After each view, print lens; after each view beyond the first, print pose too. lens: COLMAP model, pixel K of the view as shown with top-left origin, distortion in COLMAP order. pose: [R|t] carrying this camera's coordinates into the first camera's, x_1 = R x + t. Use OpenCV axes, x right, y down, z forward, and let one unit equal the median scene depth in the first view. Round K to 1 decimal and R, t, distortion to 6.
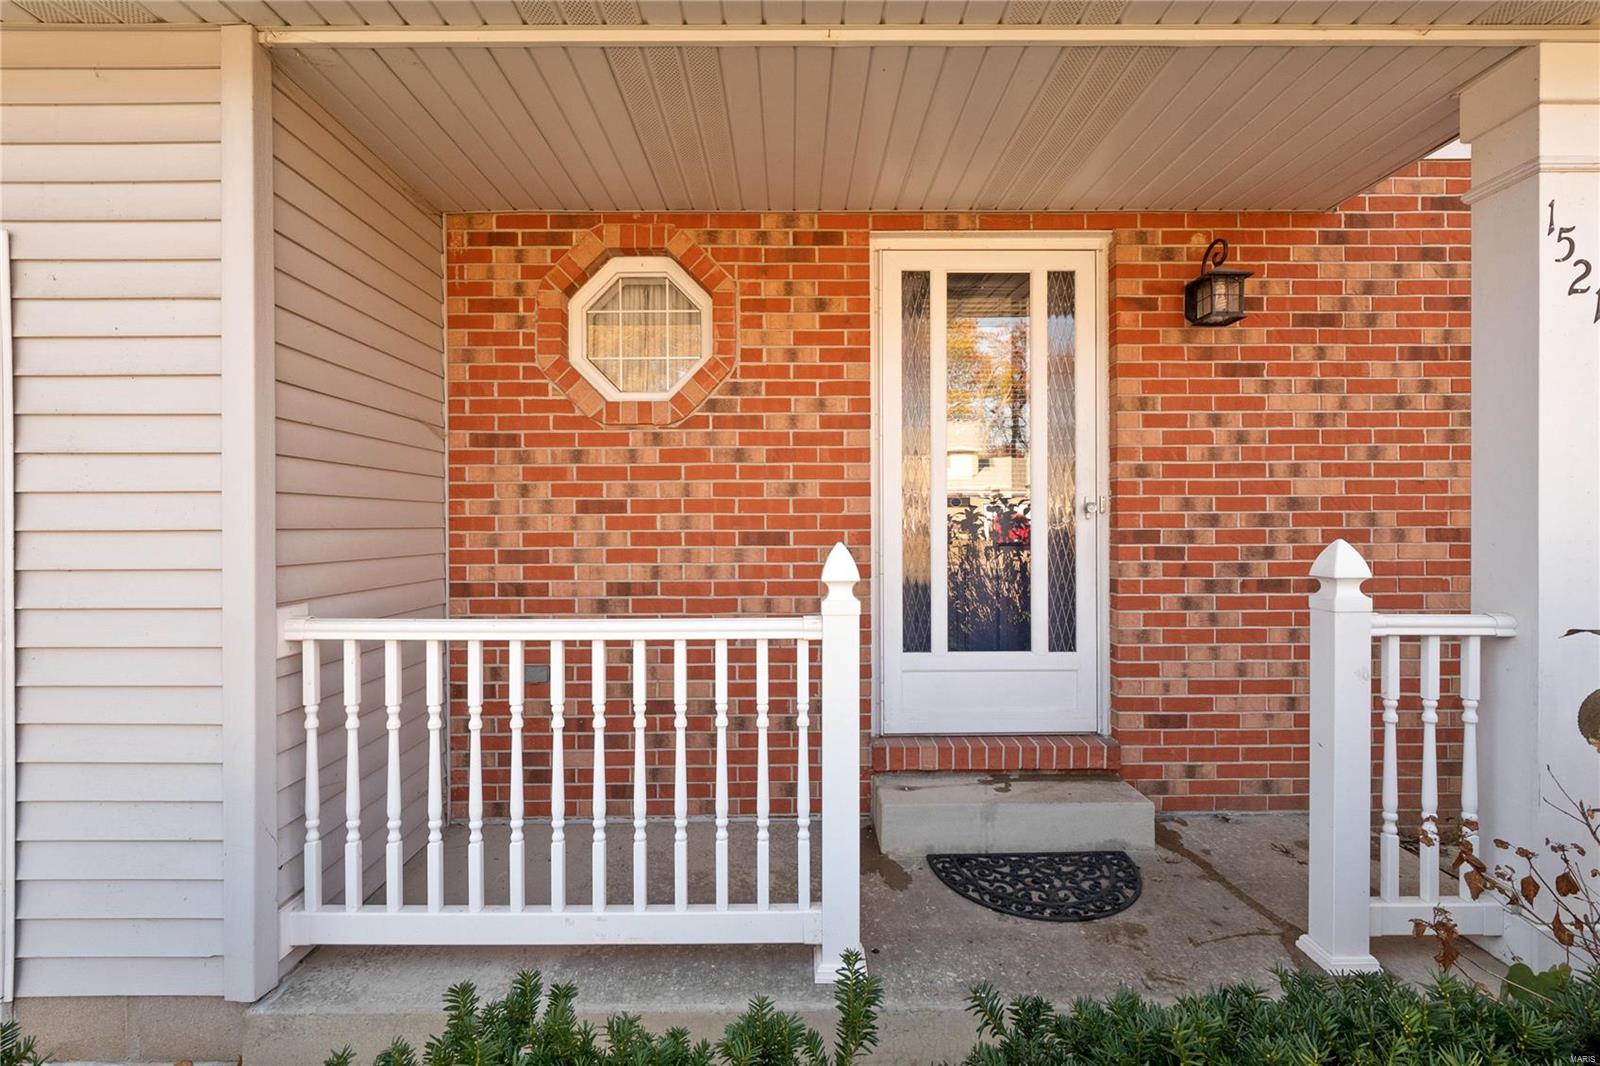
lens RADIAL K [[753.0, 0, 800.5], [0, 753.0, 519.7], [0, 0, 1]] dist [0.001561, -0.003927]
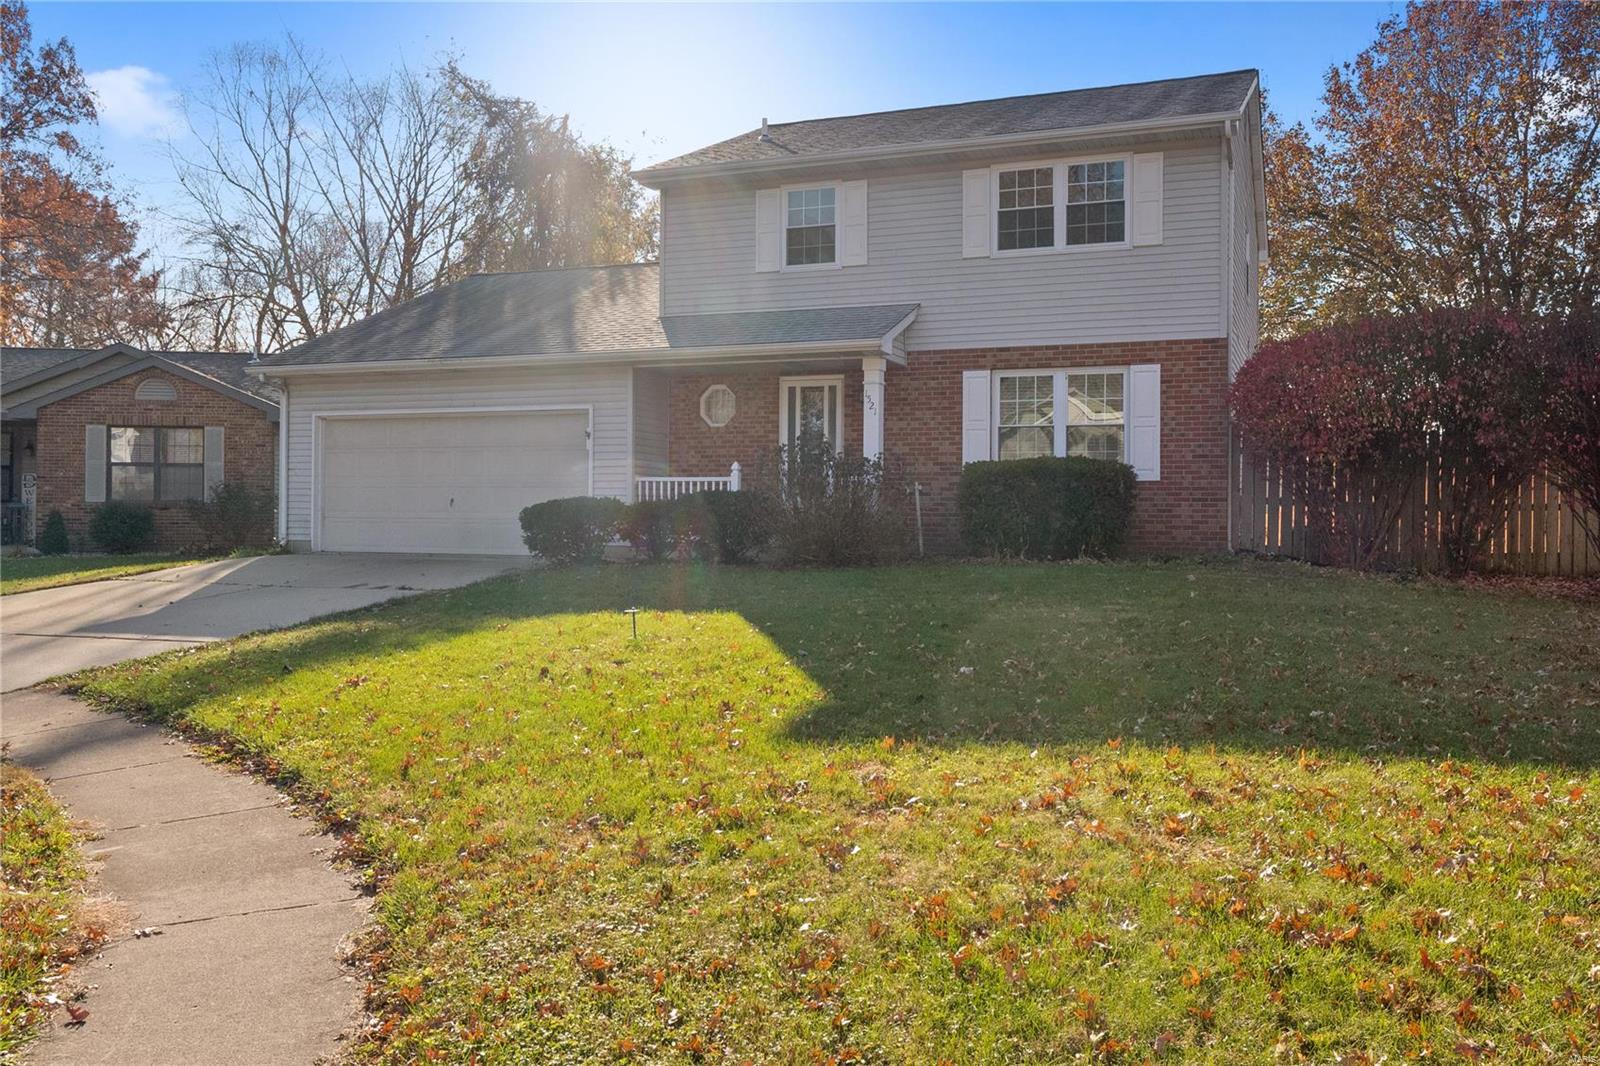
lens RADIAL K [[1577.5, 0, 799.5], [0, 1577.5, 529.9], [0, 0, 1]] dist [0.006034, 0.012513]
pose [[0.918991, 0.012371, -0.394084, 3.058745], [-0.014810, 0.999885, -0.003149, 0.343471], [0.394000, 0.008730, 0.919069, -5.634709]]
